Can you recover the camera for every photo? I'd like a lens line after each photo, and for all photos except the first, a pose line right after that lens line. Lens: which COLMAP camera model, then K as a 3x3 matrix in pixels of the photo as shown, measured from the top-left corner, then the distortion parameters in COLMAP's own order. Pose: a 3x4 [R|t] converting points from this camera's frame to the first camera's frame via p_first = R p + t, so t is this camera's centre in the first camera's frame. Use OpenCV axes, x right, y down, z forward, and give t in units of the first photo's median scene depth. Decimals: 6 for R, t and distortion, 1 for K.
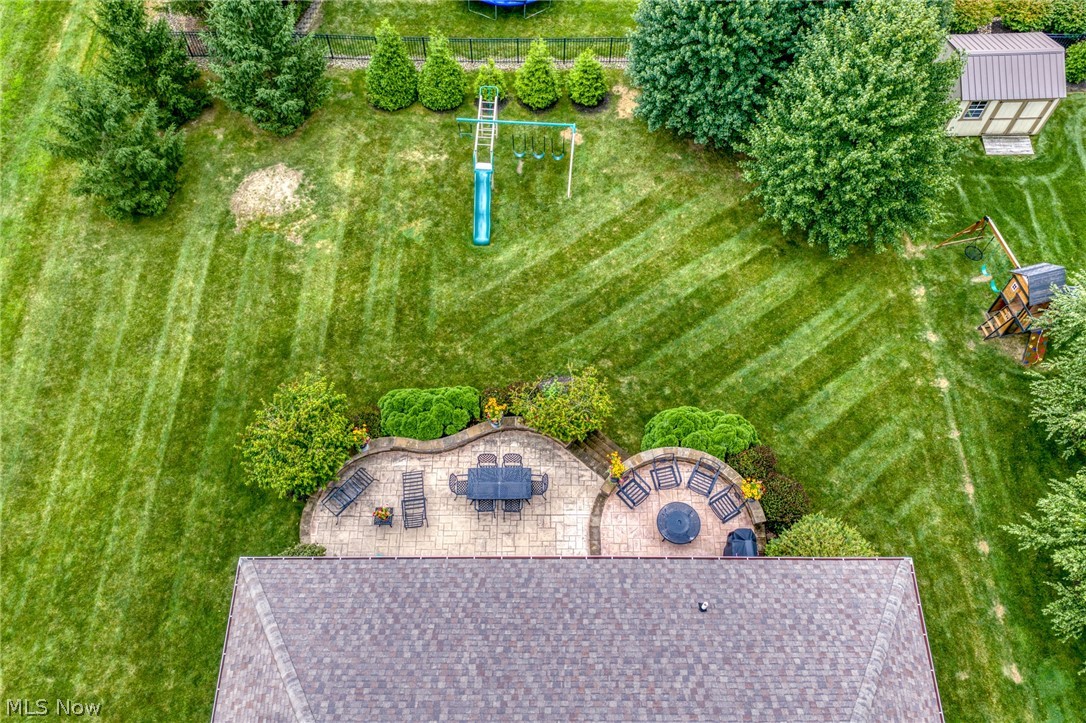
lens RADIAL K [[885.7, 0, 543.0], [0, 885.7, 361.5], [0, 0, 1]] dist [0.060983, -0.096291]
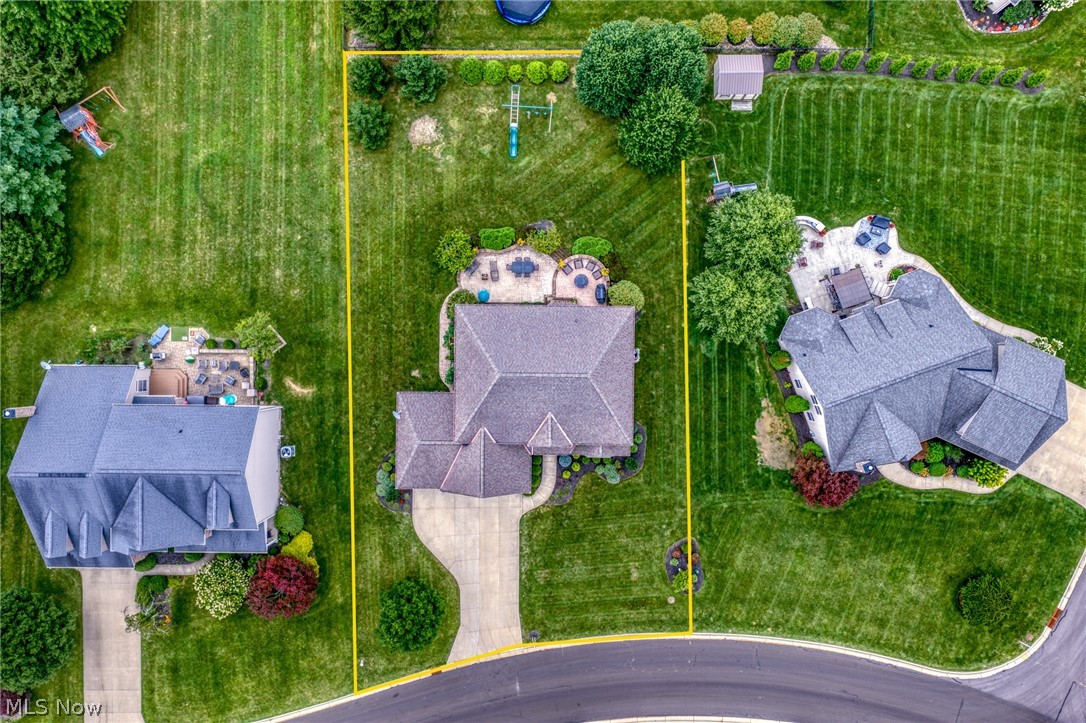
lens RADIAL K [[885.7, 0, 543.0], [0, 885.7, 361.5], [0, 0, 1]] dist [0.060983, -0.096291]
pose [[0.999946, 0.009466, 0.004225, 0.008119], [-0.010341, 0.882270, 0.470631, -0.827646], [0.000728, -0.470649, 0.882320, -1.497580]]
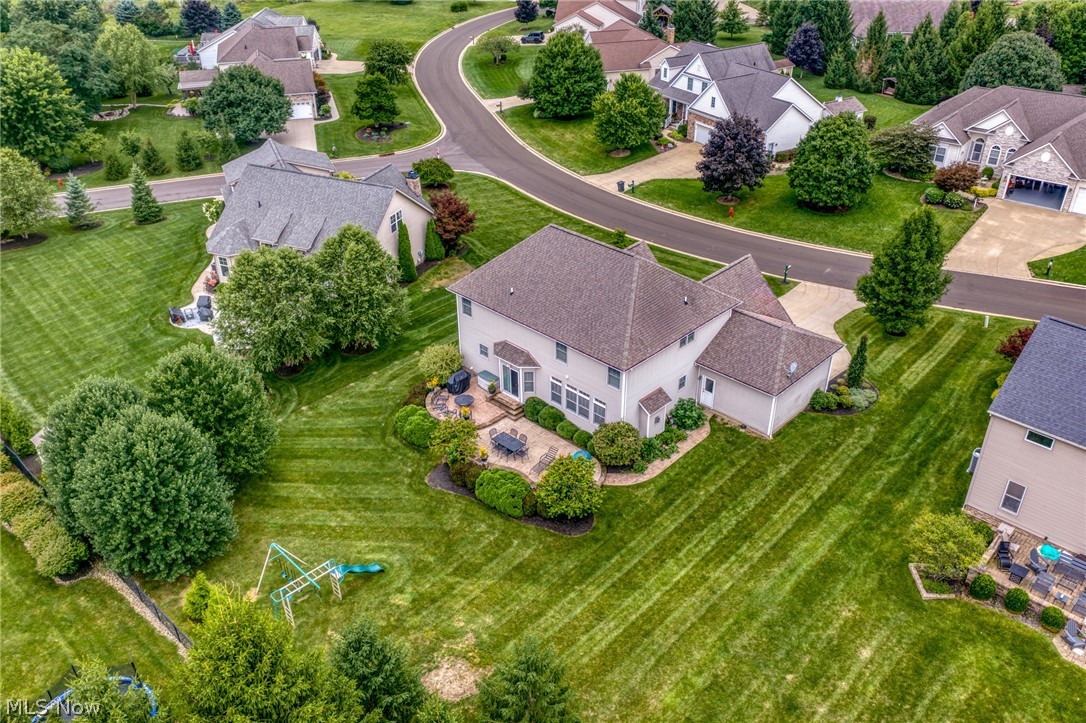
lens RADIAL K [[885.7, 0, 543.0], [0, 885.7, 361.5], [0, 0, 1]] dist [0.060983, -0.096291]
pose [[-0.720969, -0.346782, 0.599955, -1.024195], [0.616625, 0.073996, 0.783772, -1.149127], [-0.316192, 0.935022, 0.160486, 0.411270]]
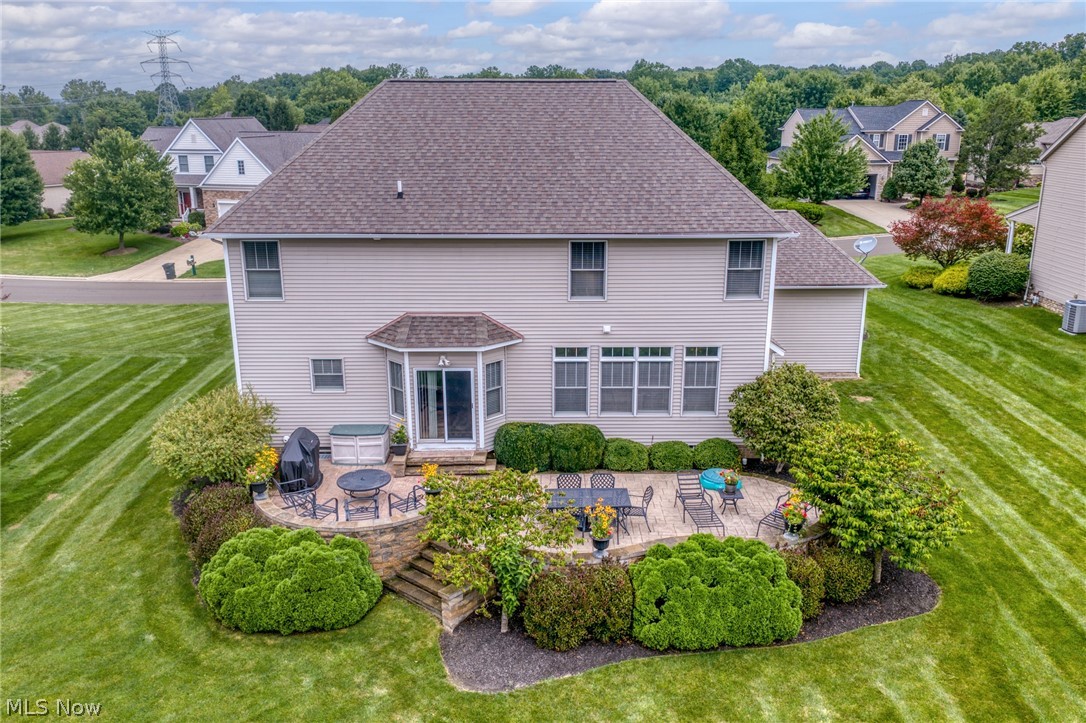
lens RADIAL K [[885.7, 0, 543.0], [0, 885.7, 361.5], [0, 0, 1]] dist [0.060983, -0.096291]
pose [[-0.999889, 0.014663, 0.002778, -0.012870], [0.005794, 0.209885, 0.977709, -0.524755], [0.013753, 0.977616, -0.209947, 0.872646]]
